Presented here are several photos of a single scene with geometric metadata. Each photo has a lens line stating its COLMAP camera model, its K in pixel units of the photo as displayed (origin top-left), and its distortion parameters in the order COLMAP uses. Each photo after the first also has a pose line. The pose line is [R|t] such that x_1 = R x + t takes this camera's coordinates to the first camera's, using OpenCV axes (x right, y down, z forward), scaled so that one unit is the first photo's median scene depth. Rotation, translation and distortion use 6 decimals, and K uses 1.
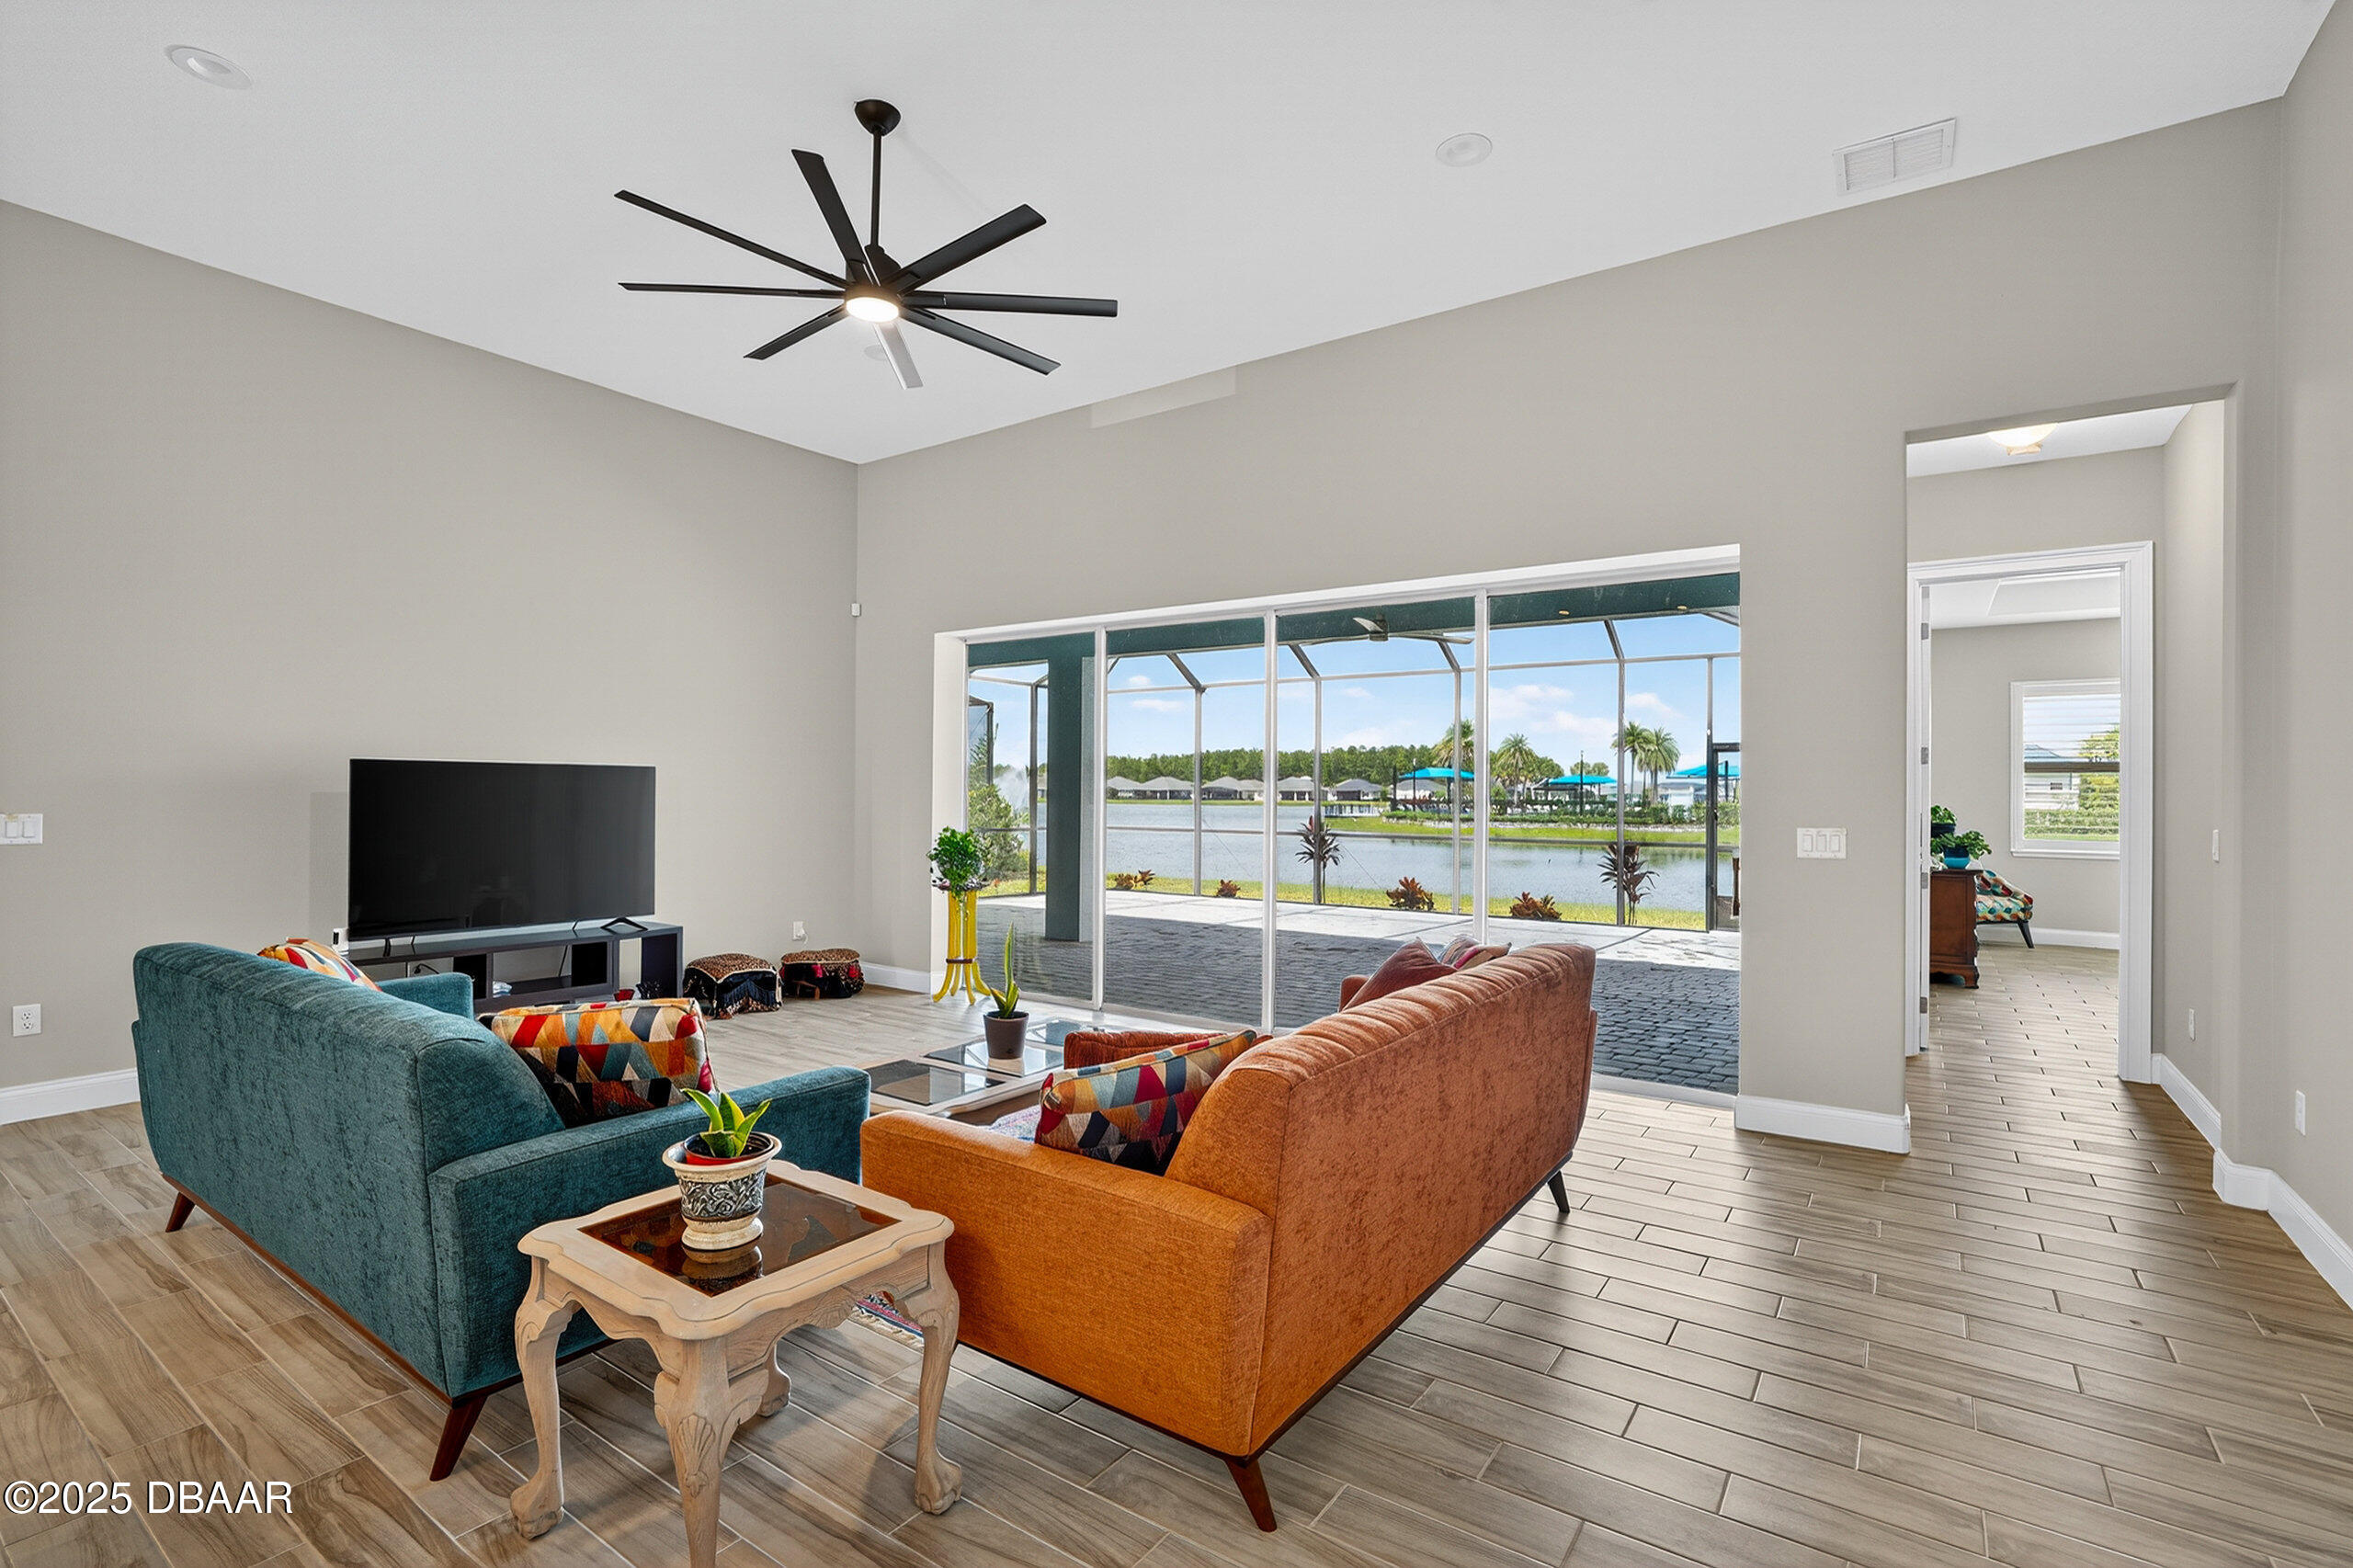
lens RADIAL K [[1071.1, 0, 1182.2], [0, 1071.1, 792.8], [0, 0, 1]] dist [-0.027844, 0.006745]
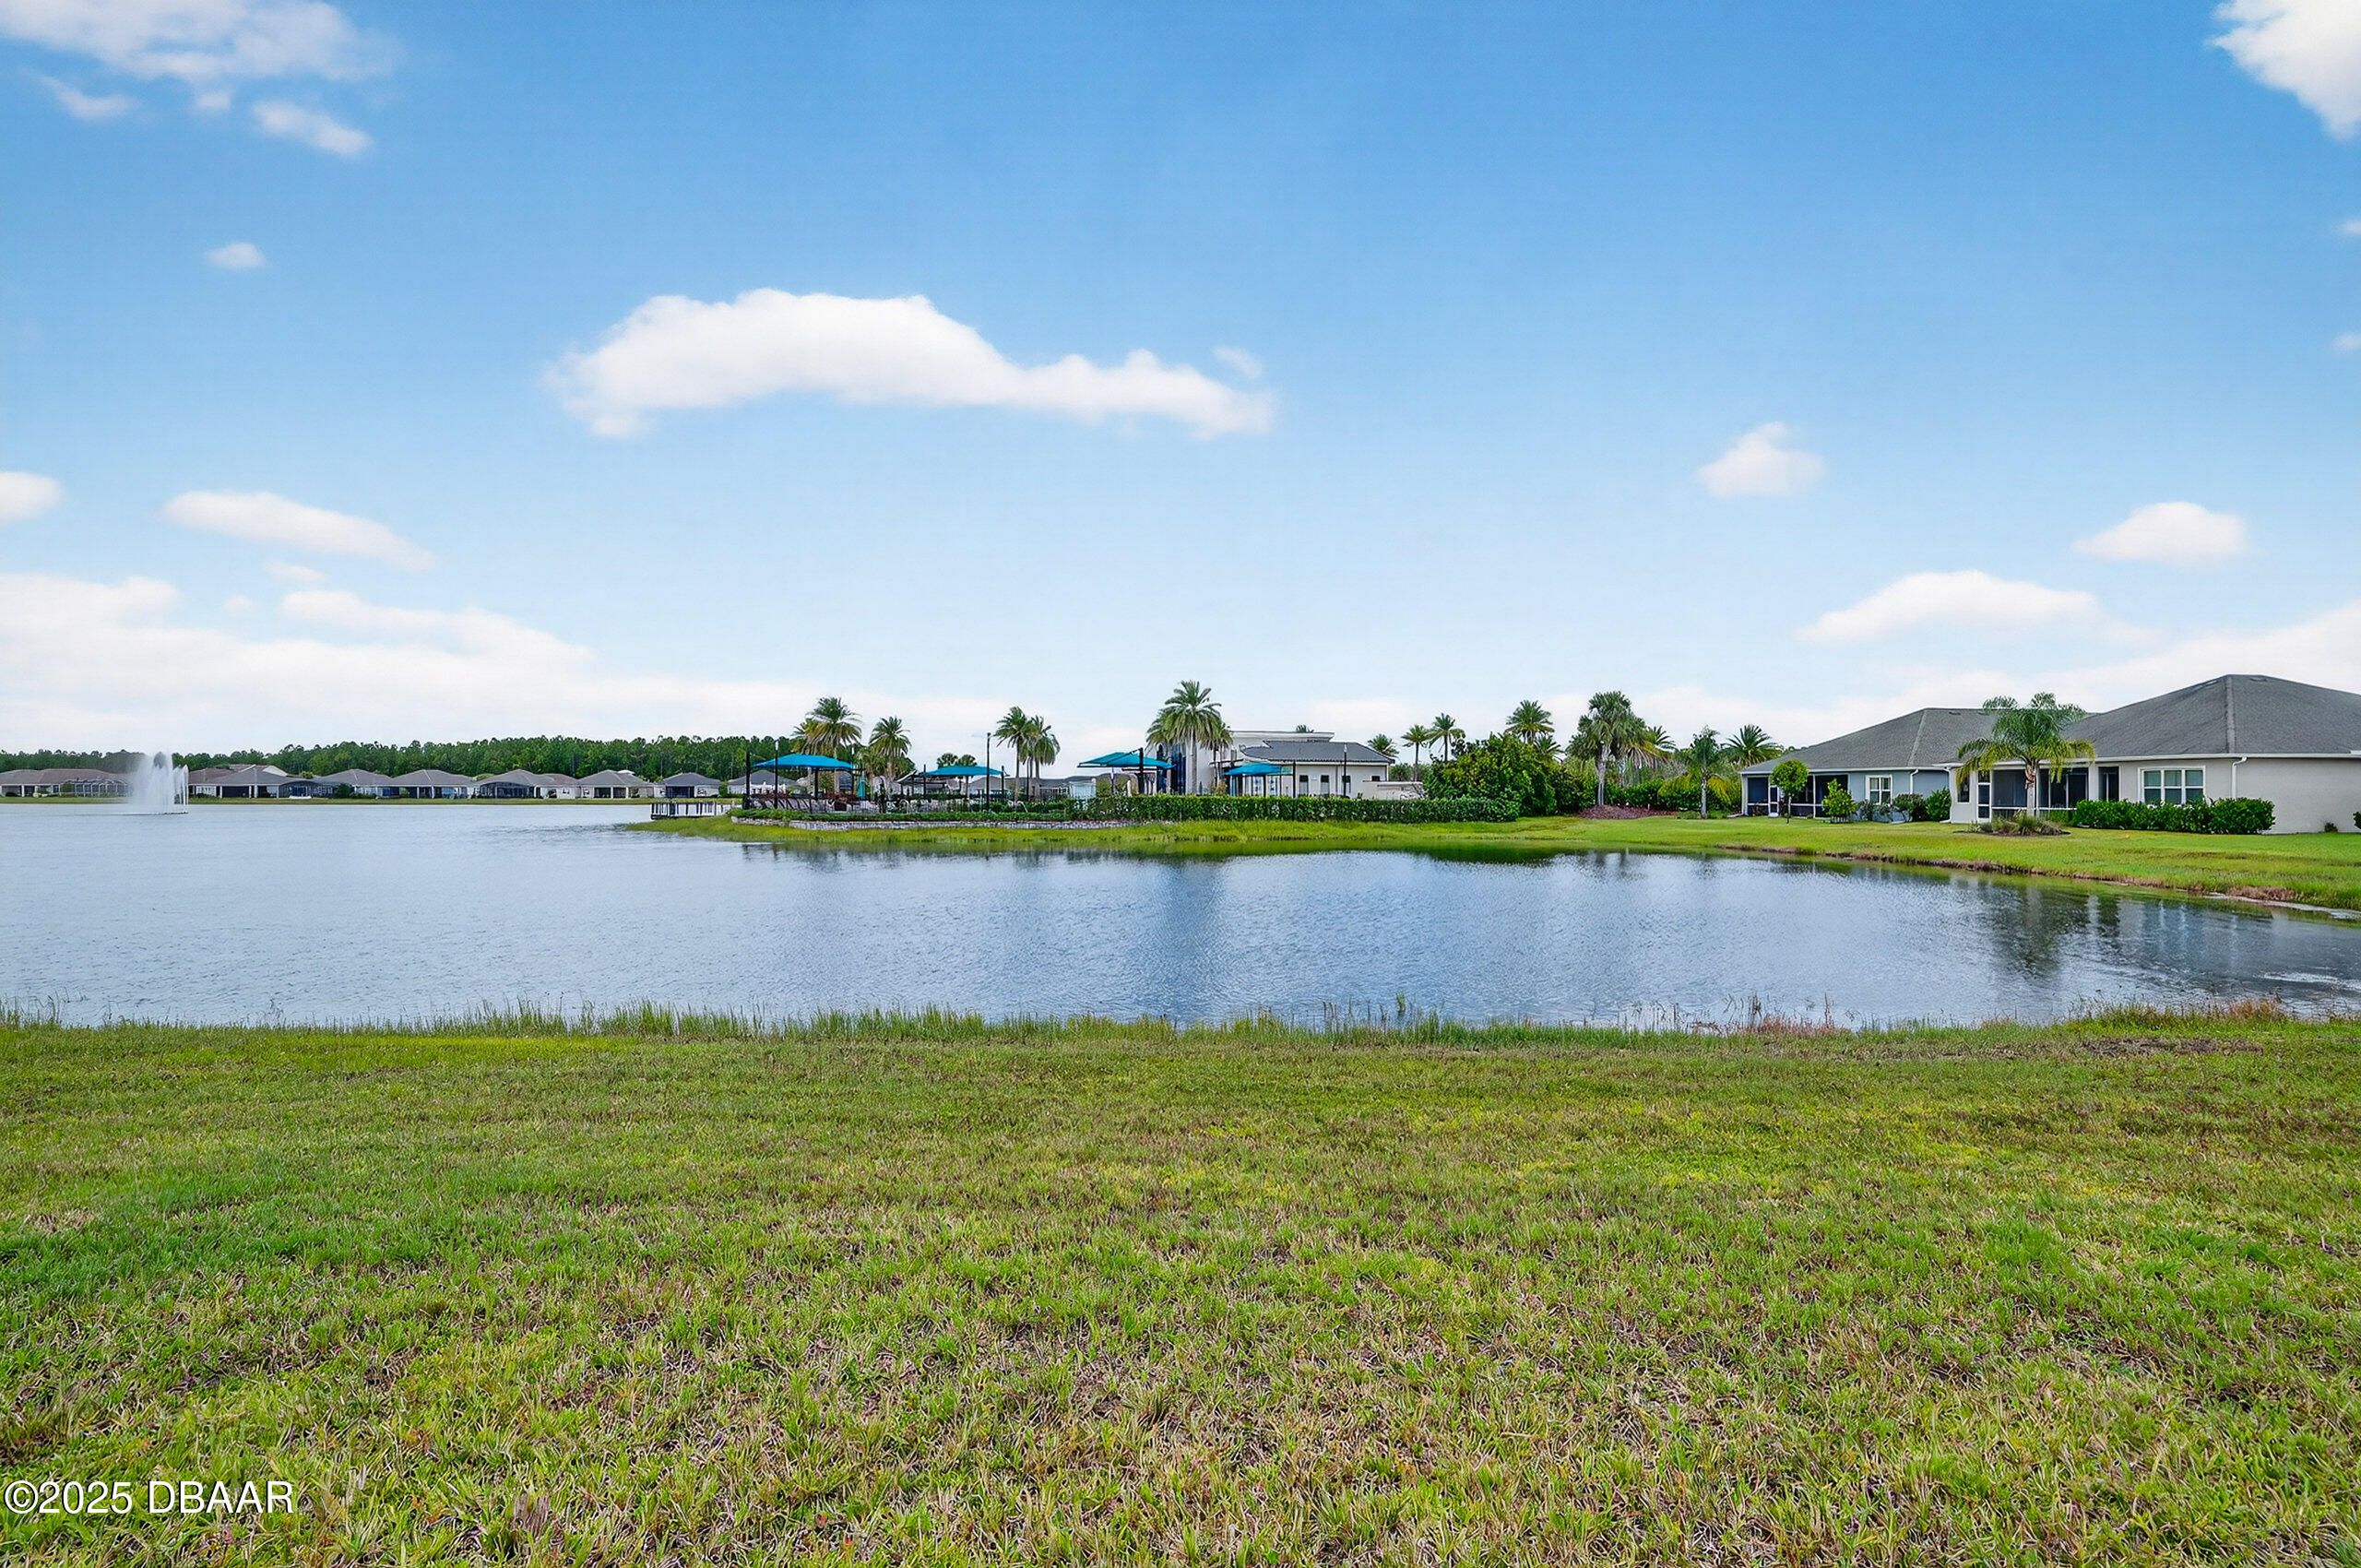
lens RADIAL K [[1074.8, 0, 1172.5], [0, 1074.8, 798.3], [0, 0, 1]] dist [-0.027844, 0.006745]
pose [[0.832519, -0.009369, 0.553917, 0.132791], [0.004365, 0.999937, 0.010353, 0.014562], [-0.553979, -0.006201, 0.832508, 1.014178]]
